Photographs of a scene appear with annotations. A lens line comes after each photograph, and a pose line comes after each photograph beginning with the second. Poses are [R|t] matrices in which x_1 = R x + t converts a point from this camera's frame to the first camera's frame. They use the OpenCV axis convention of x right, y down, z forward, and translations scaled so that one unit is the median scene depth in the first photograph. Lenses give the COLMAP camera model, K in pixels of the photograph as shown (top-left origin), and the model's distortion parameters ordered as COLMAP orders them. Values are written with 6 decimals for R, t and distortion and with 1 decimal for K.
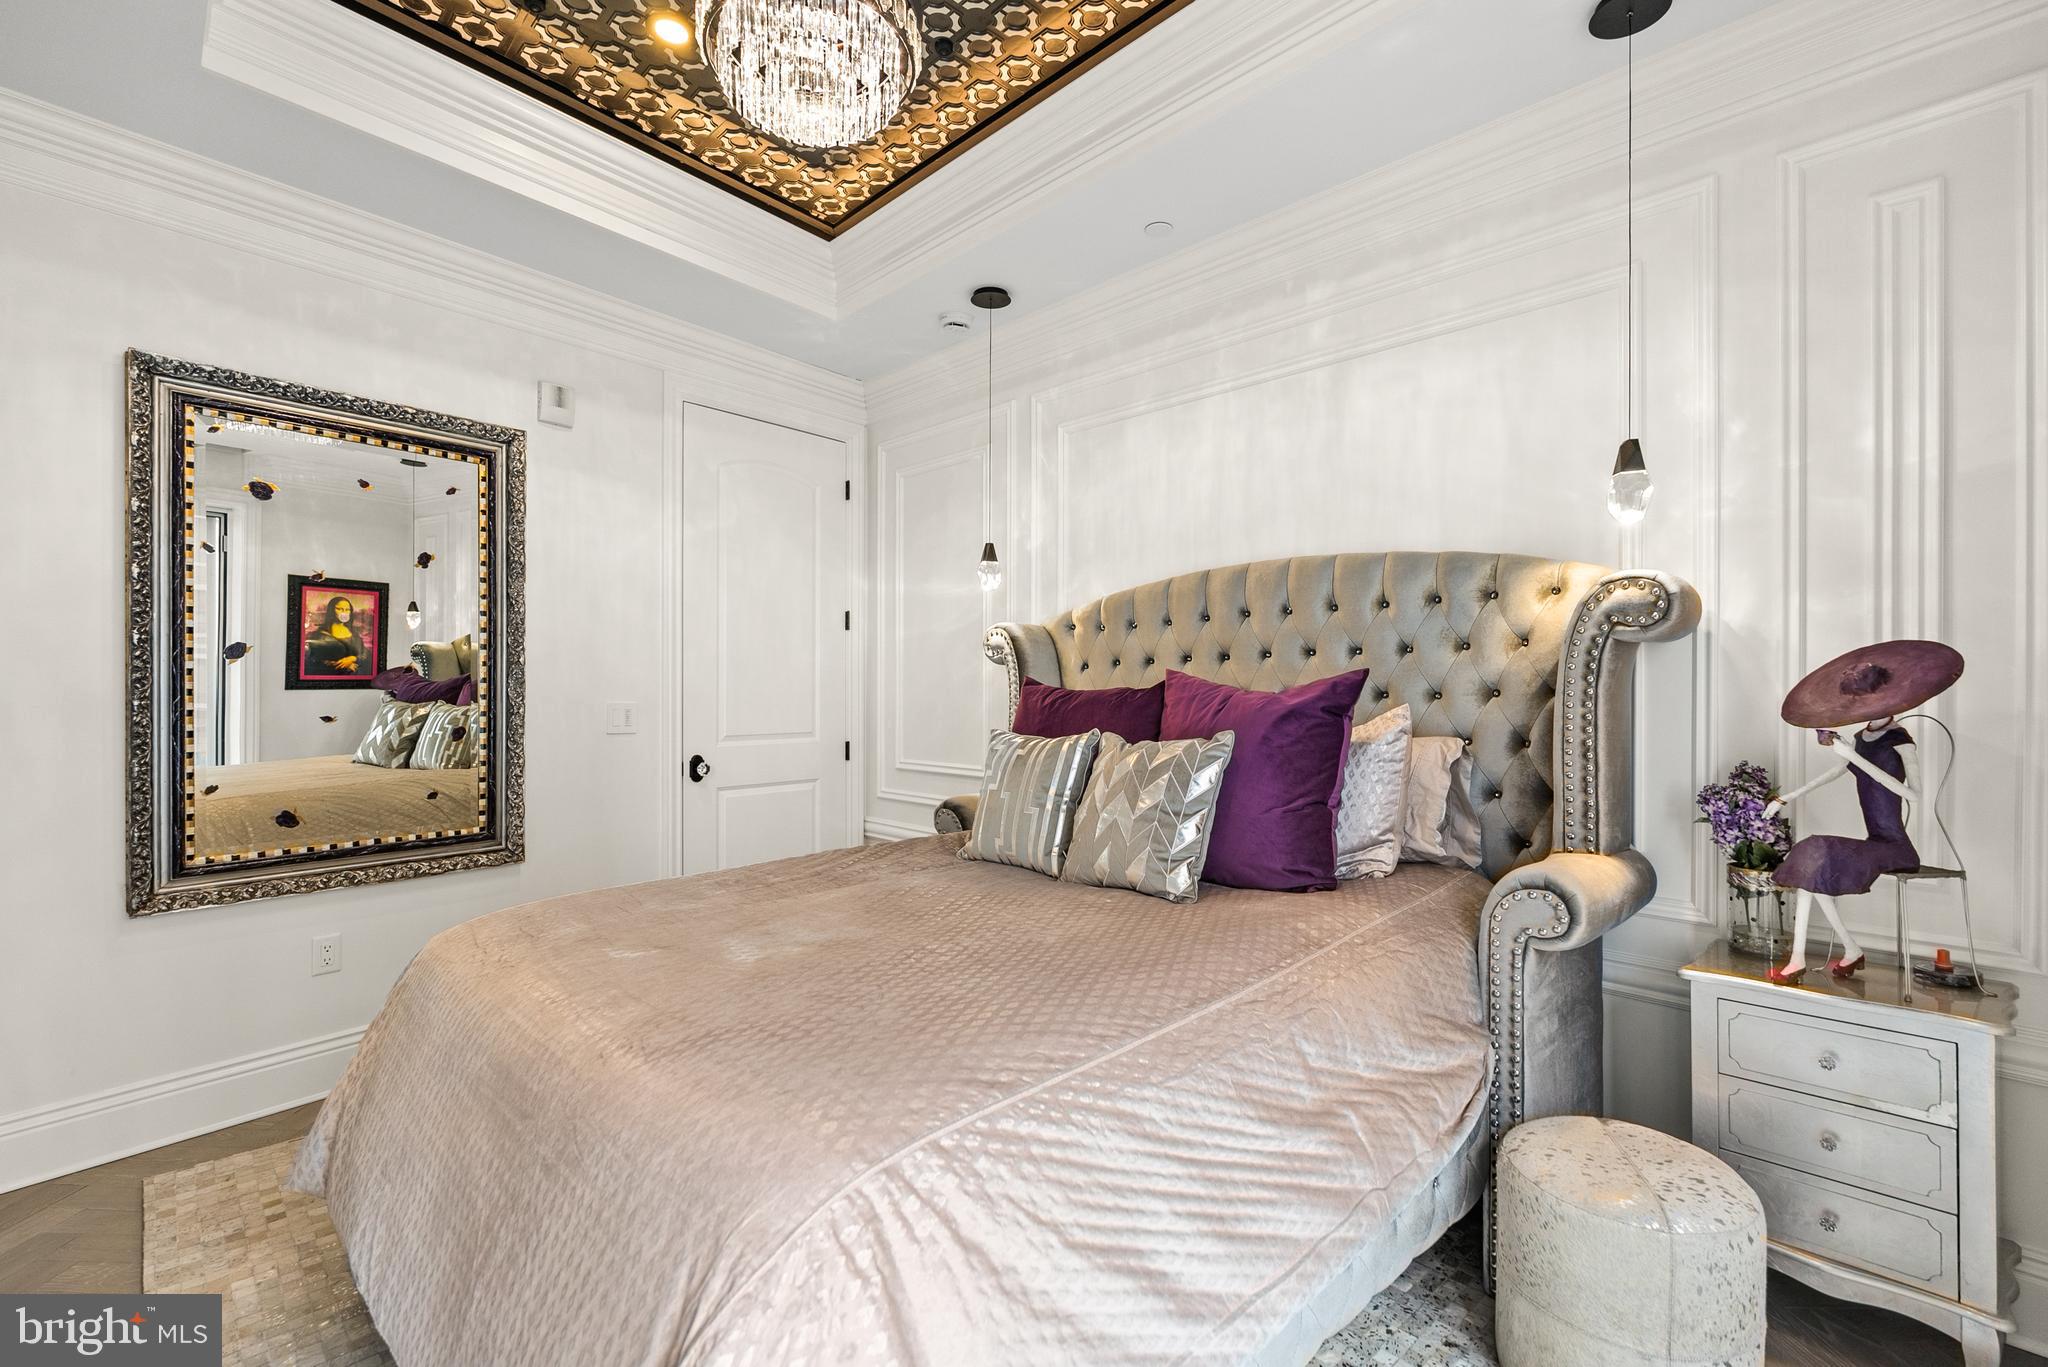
lens RADIAL K [[965.8, 0, 1021.8], [0, 965.8, 693.9], [0, 0, 1]] dist [0.000760, 0.000106]
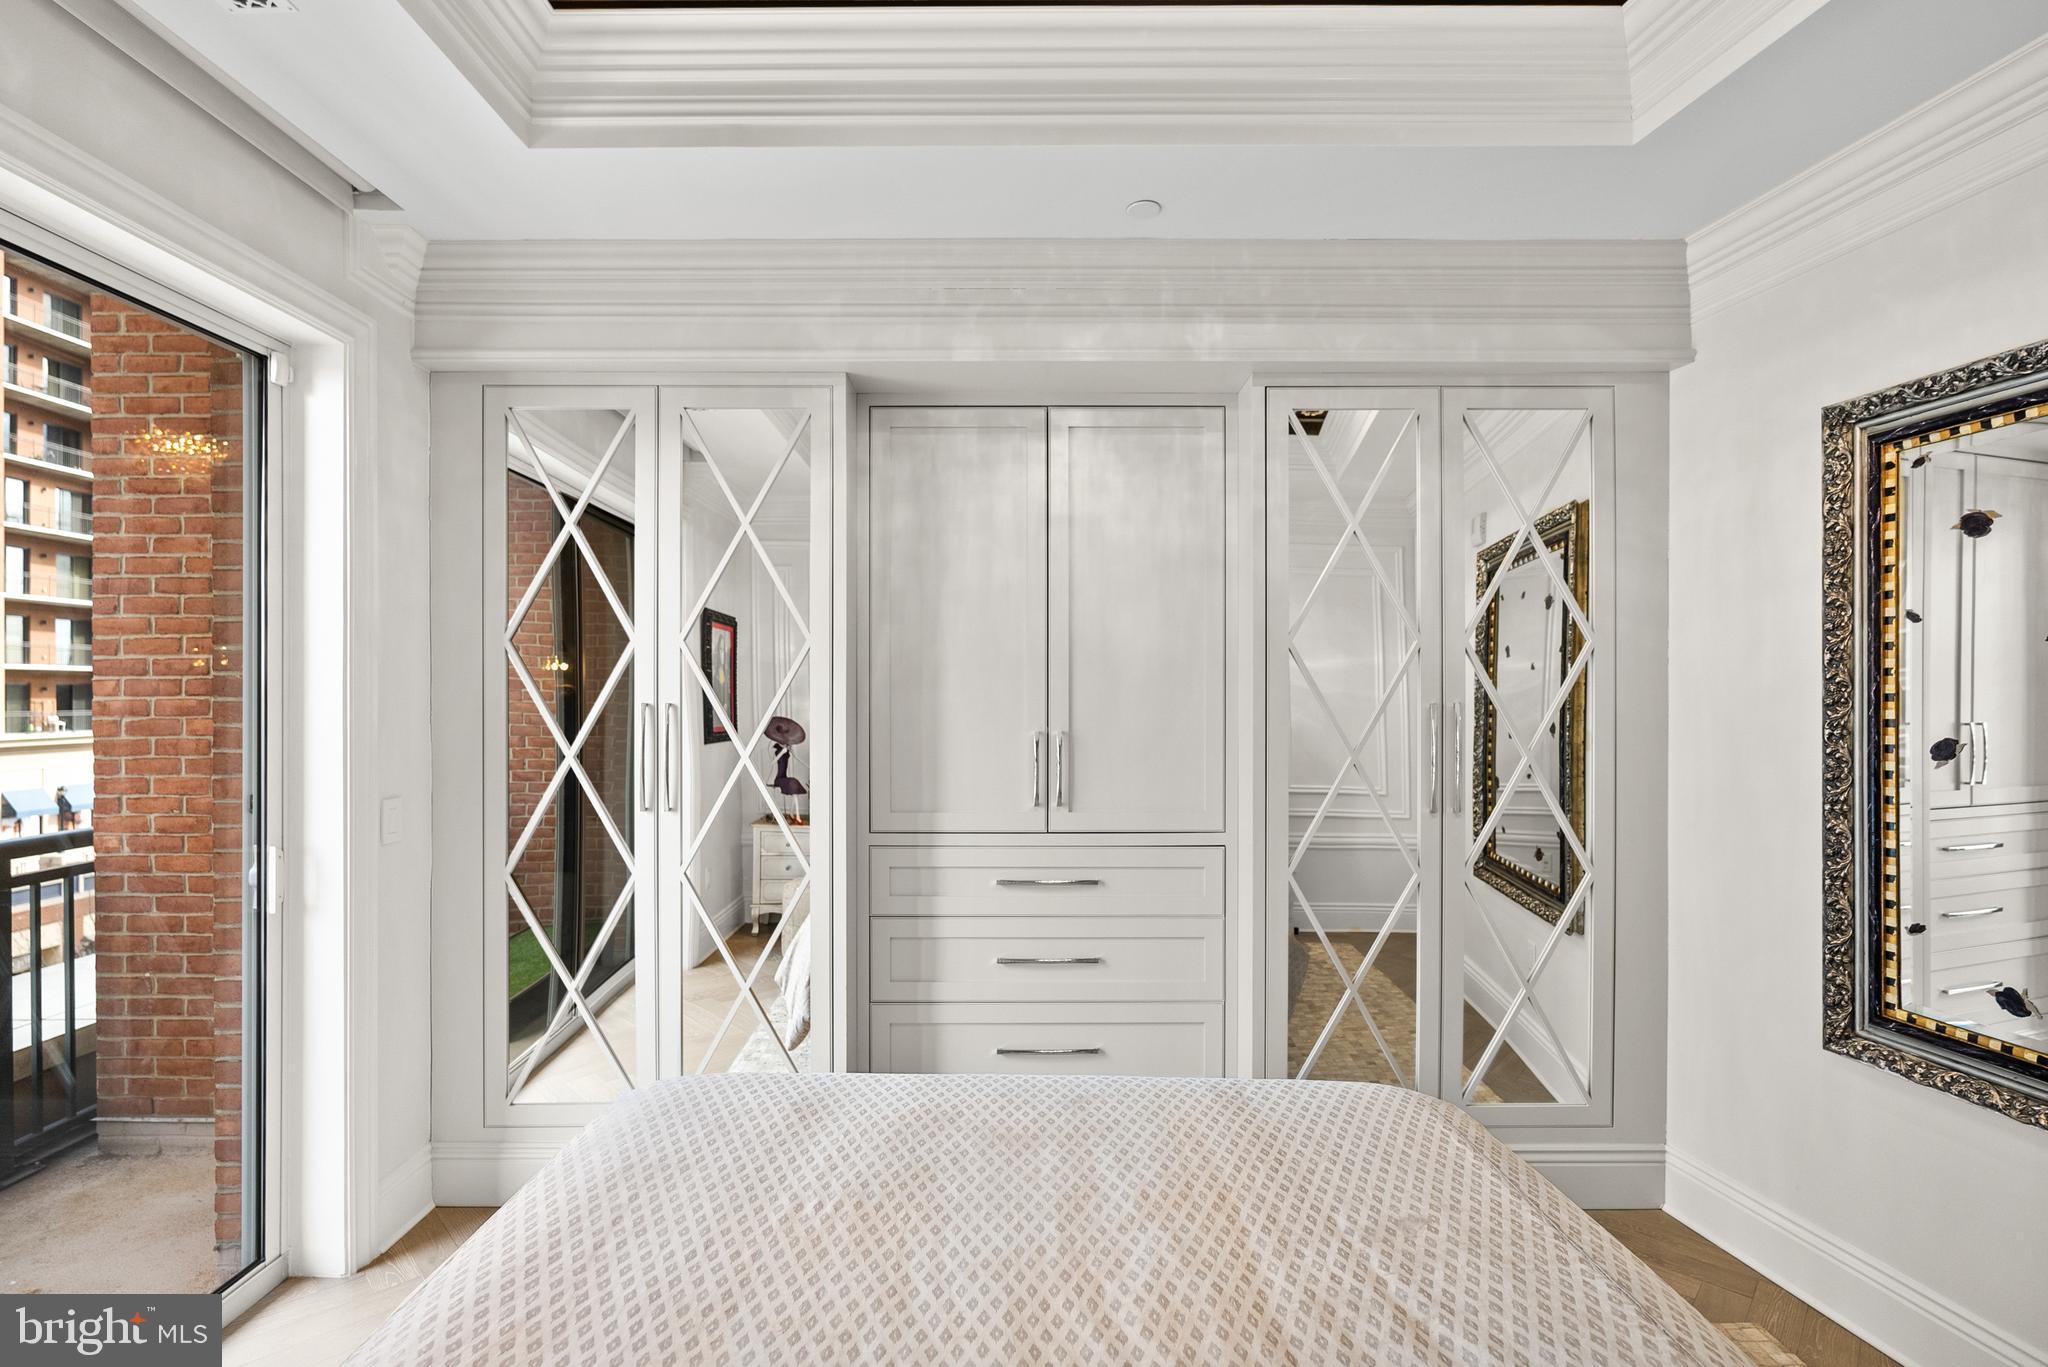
lens RADIAL K [[909.1, 0, 1018.6], [0, 909.1, 681.2], [0, 0, 1]] dist [-0.010163, 0.000385]
pose [[-0.688778, -0.002356, -0.724968, 0.183791], [0.003696, 0.999970, -0.006761, -0.098900], [0.724963, -0.007336, -0.688749, 0.994135]]
